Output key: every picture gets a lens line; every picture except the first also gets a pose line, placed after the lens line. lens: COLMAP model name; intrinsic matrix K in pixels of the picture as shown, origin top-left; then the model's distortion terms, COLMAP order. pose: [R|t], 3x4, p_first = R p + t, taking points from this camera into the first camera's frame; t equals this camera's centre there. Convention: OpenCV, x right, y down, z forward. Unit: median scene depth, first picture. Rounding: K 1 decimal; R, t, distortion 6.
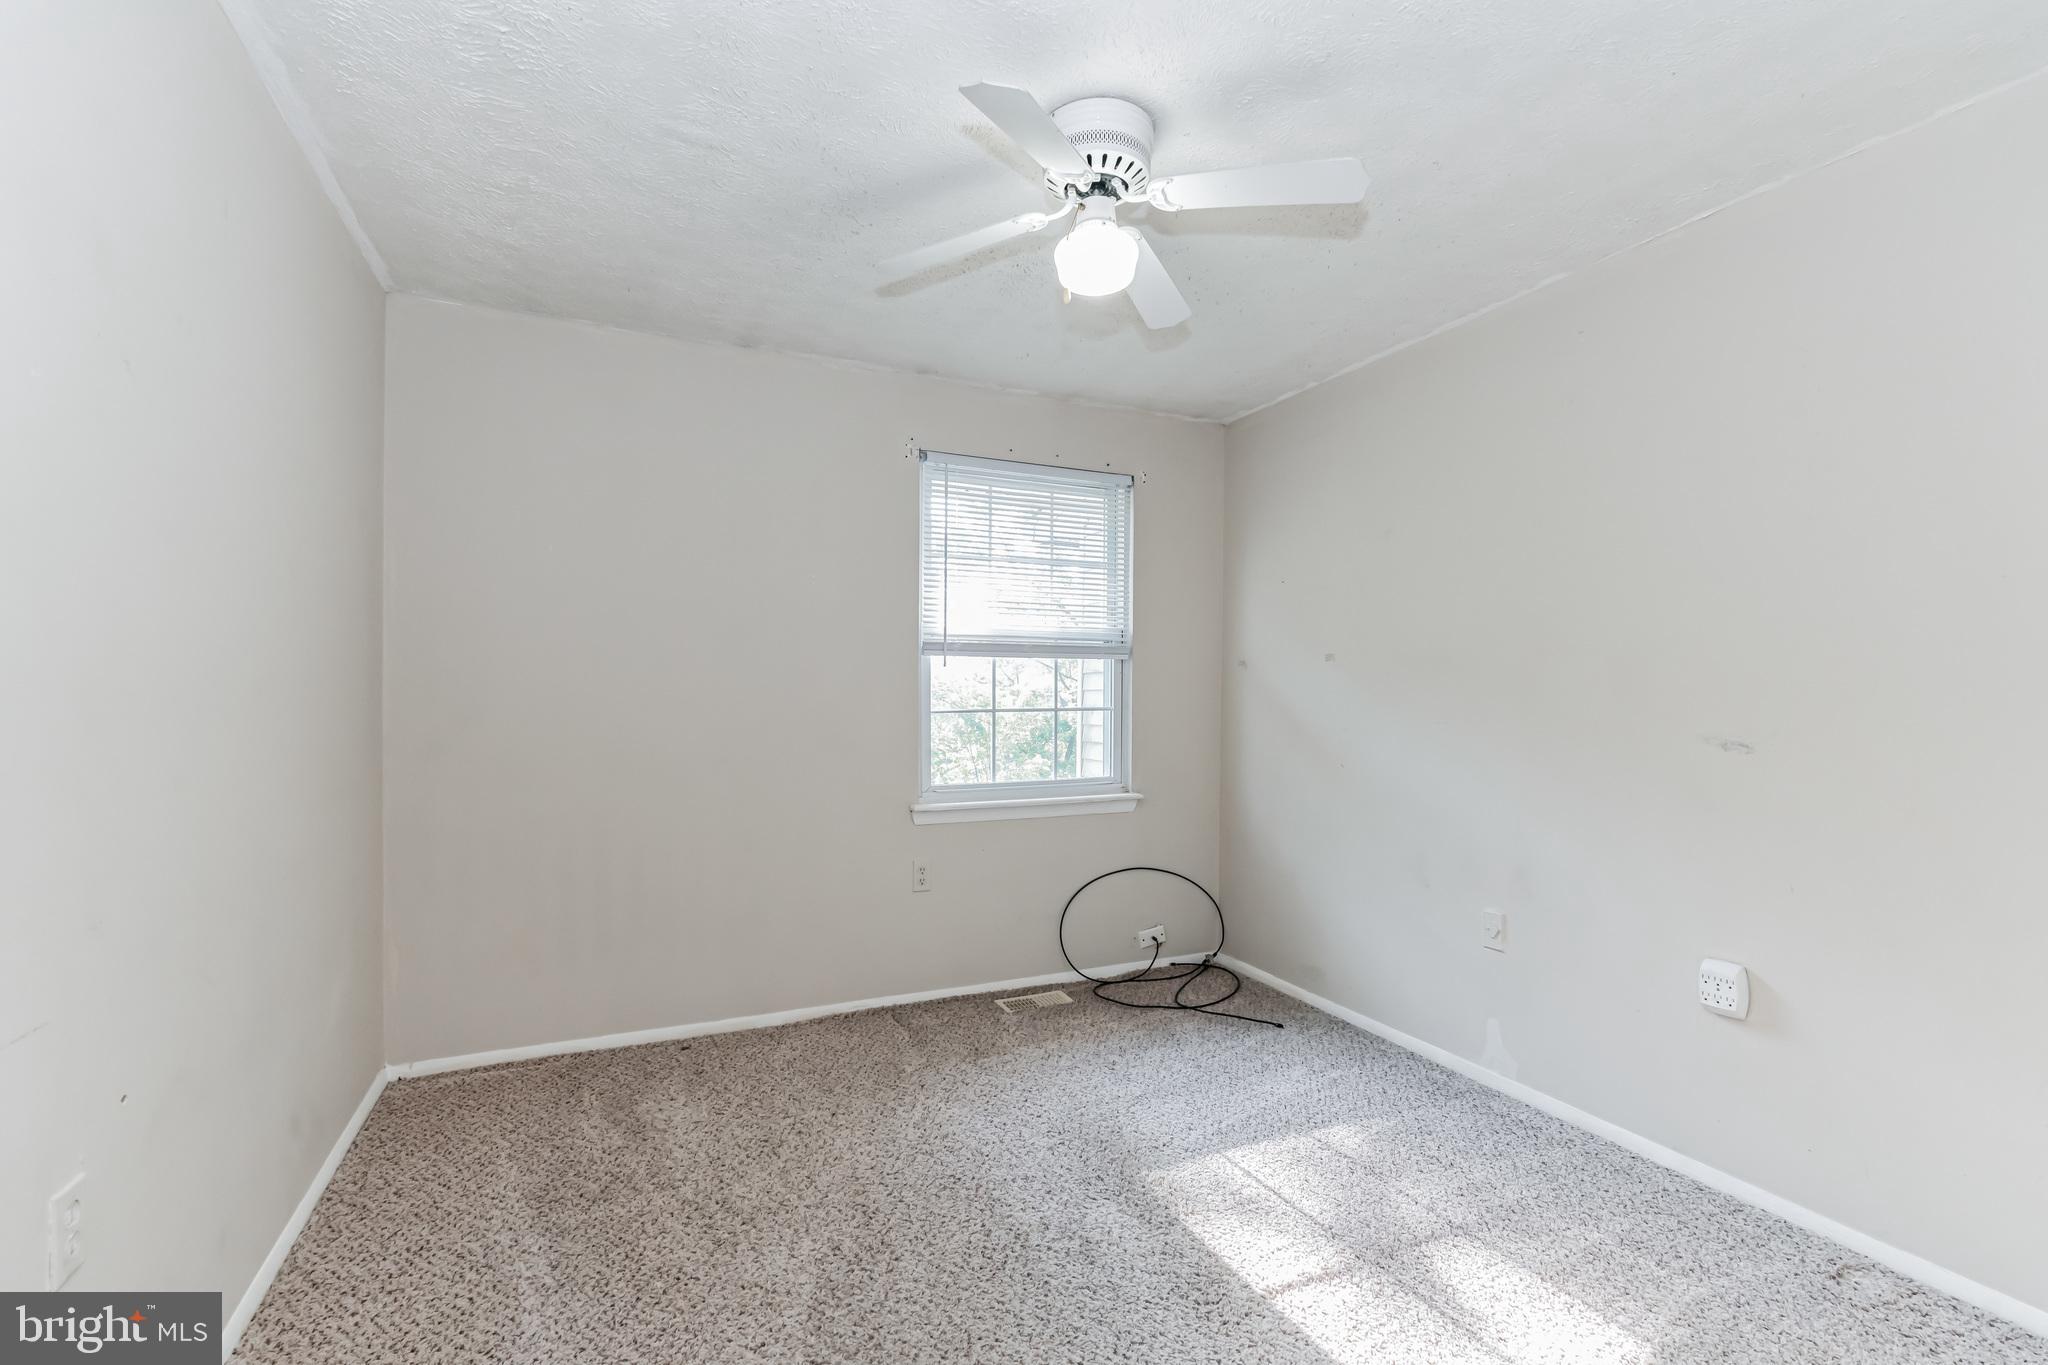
lens RADIAL K [[897.0, 0, 1020.1], [0, 897.0, 684.0], [0, 0, 1]] dist [-0.002025, 0.001049]
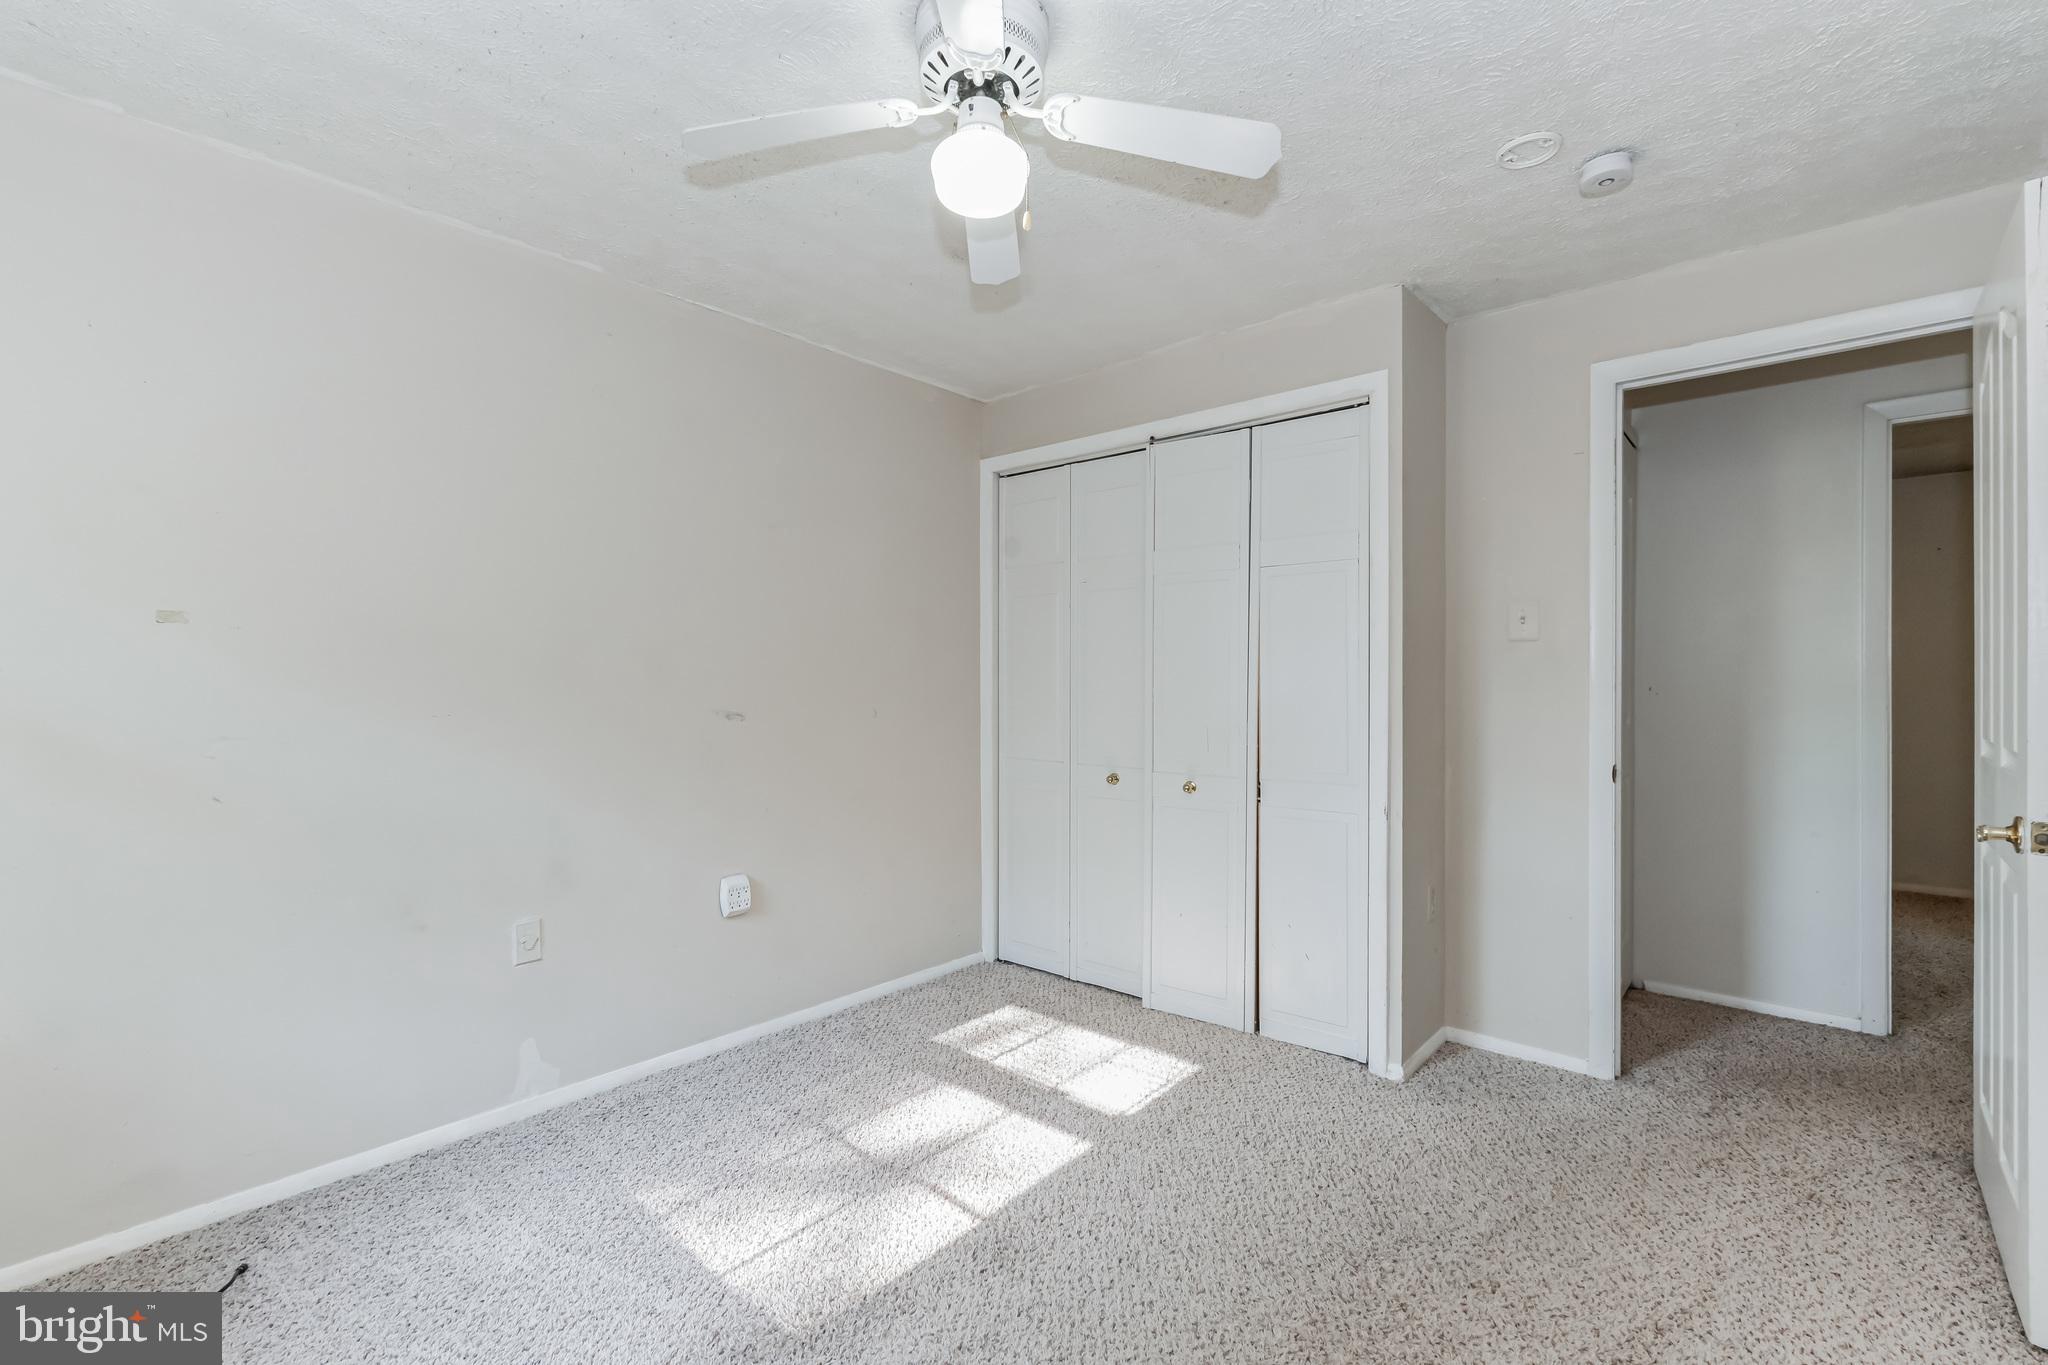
lens RADIAL K [[897.0, 0, 1020.3], [0, 897.0, 680.3], [0, 0, 1]] dist [-0.002025, 0.001049]
pose [[-0.393888, -0.007372, 0.919129, -0.625542], [-0.008216, 0.999956, 0.004499, 0.005617], [-0.919122, -0.005780, -0.393931, 1.148070]]
